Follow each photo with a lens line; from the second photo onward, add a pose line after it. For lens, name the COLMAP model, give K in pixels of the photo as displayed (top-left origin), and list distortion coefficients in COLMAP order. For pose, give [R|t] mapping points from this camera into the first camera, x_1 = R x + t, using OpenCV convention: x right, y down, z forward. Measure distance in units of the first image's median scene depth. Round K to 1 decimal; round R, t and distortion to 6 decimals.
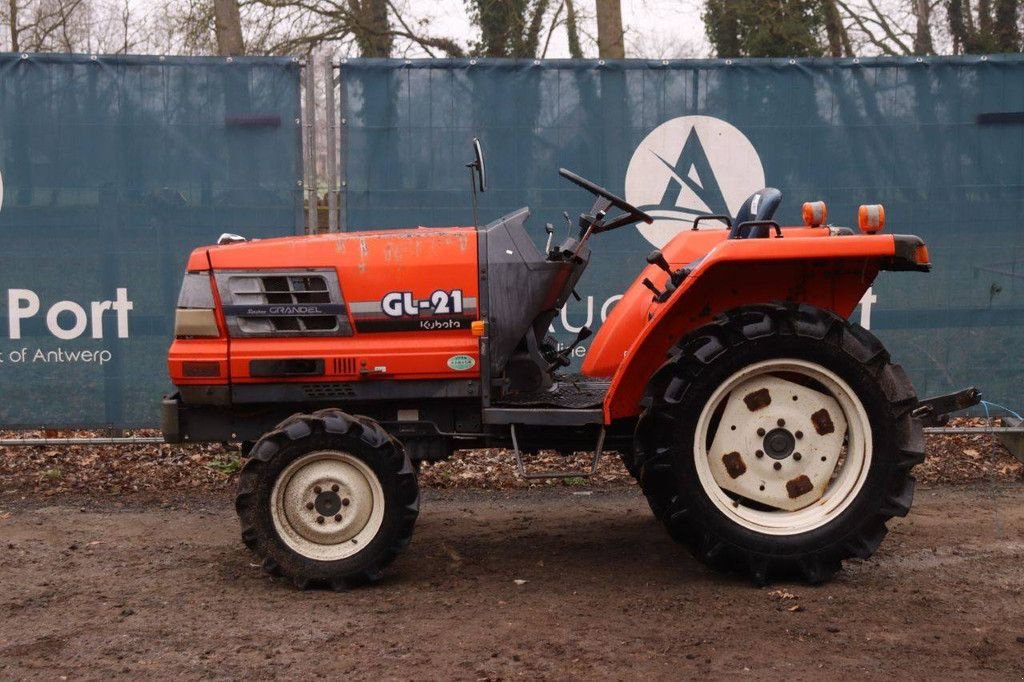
lens RADIAL K [[1663.4, 0, 512.0], [0, 1663.4, 341.0], [0, 0, 1]] dist [0.149845, 0.083334]
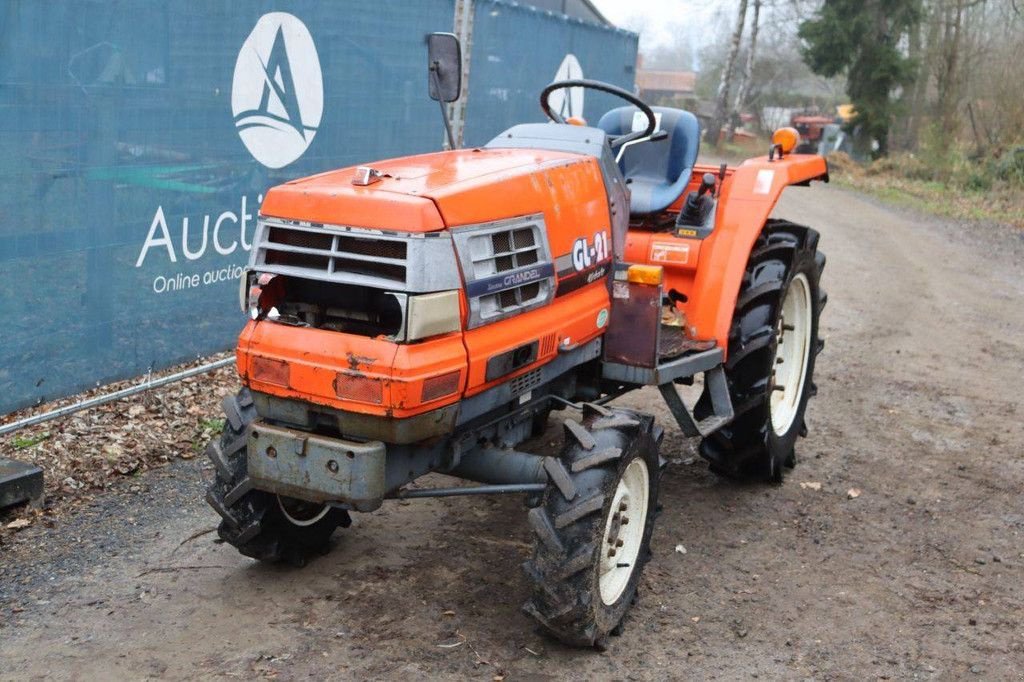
lens RADIAL K [[1179.6, 0, 512.0], [0, 1179.6, 341.0], [0, 0, 1]] dist [-0.032822, 0.029658]
pose [[0.476554, -0.155876, 0.865216, -0.560269], [0.041455, 0.987046, 0.154992, -0.068678], [-0.878168, -0.037995, 0.476842, 0.766438]]
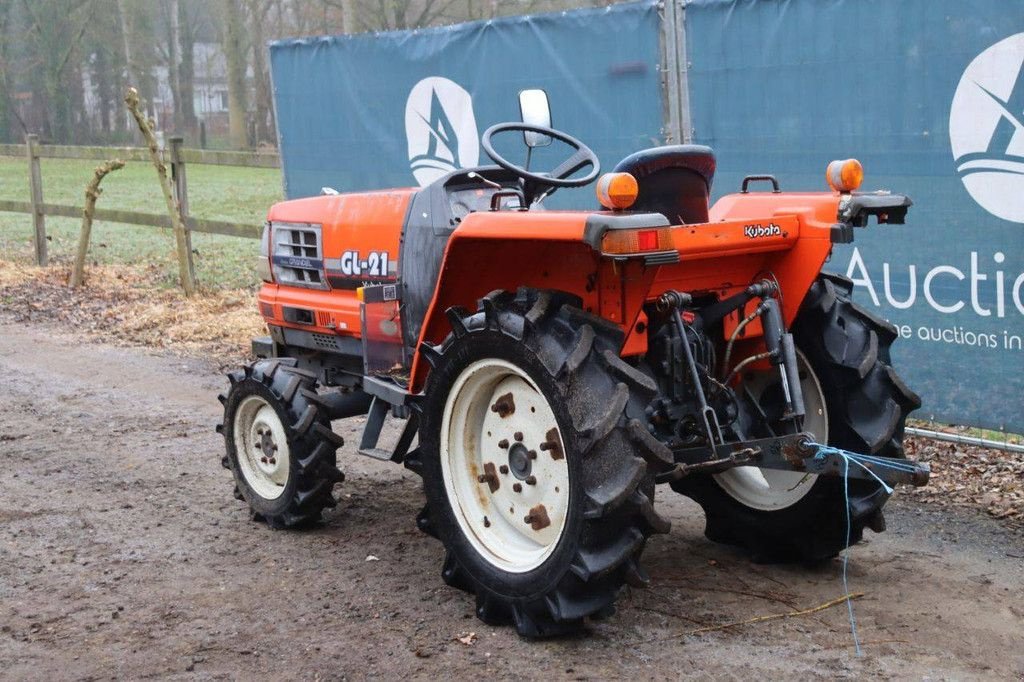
lens RADIAL K [[1528.2, 0, 512.0], [0, 1528.2, 341.0], [0, 0, 1]] dist [0.104593, 0.071932]
pose [[0.570999, 0.104374, -0.814289, 0.746224], [-0.054068, 0.994513, 0.089561, -0.063453], [0.819168, -0.007113, 0.573509, 0.548877]]
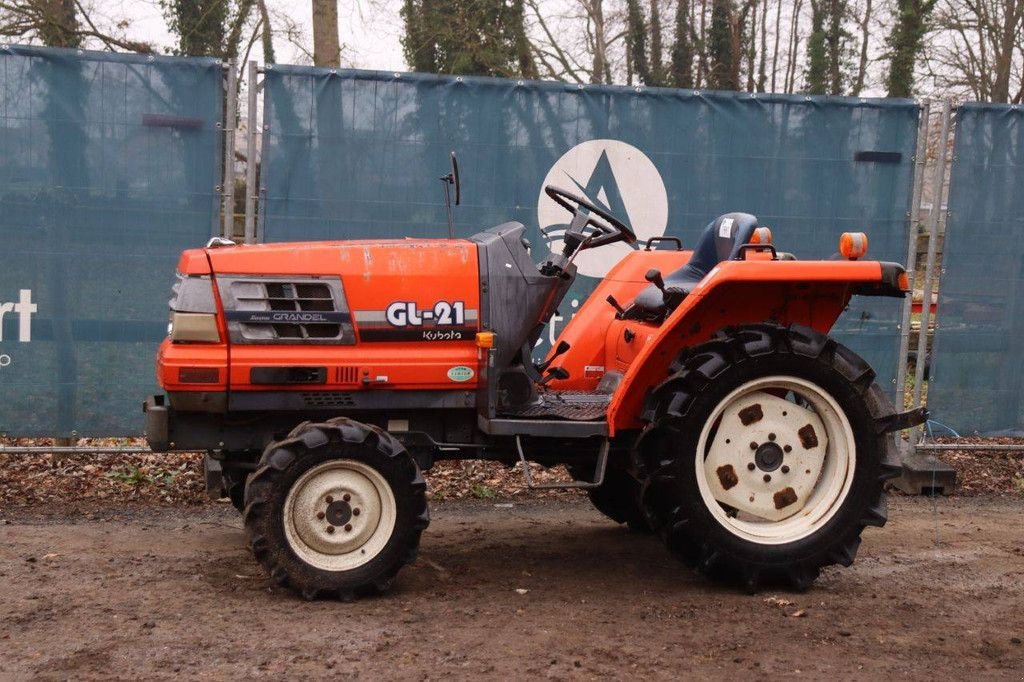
lens RADIAL K [[1663.4, 0, 512.0], [0, 1663.4, 341.0], [0, 0, 1]] dist [0.149845, 0.083334]
pose [[0.978165, 0.023635, 0.206484, -0.209966], [-0.021250, 0.999679, -0.013760, 0.006455], [-0.206743, 0.009072, 0.978353, 0.008040]]
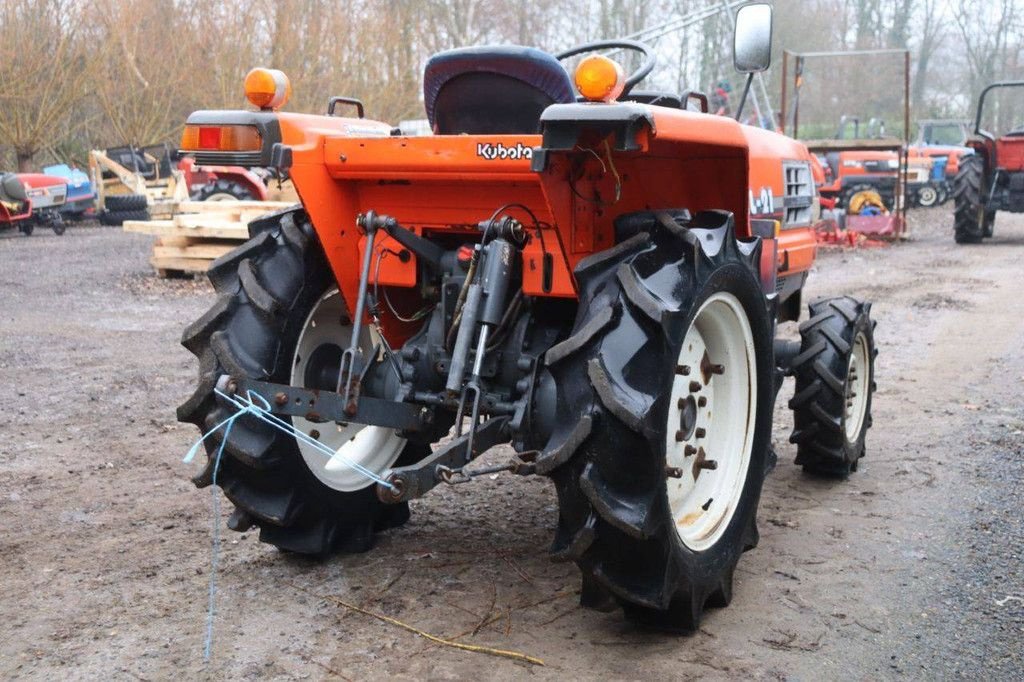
lens RADIAL K [[1248.1, 0, 497.5], [0, 1248.1, 341.4], [0, 0, 1]] dist [-0.014892, 0.274975]
pose [[-0.528718, 0.123240, -0.839803, 0.603212], [-0.087485, 0.976222, 0.198337, -0.079965], [0.844277, 0.178334, -0.505364, 1.336071]]
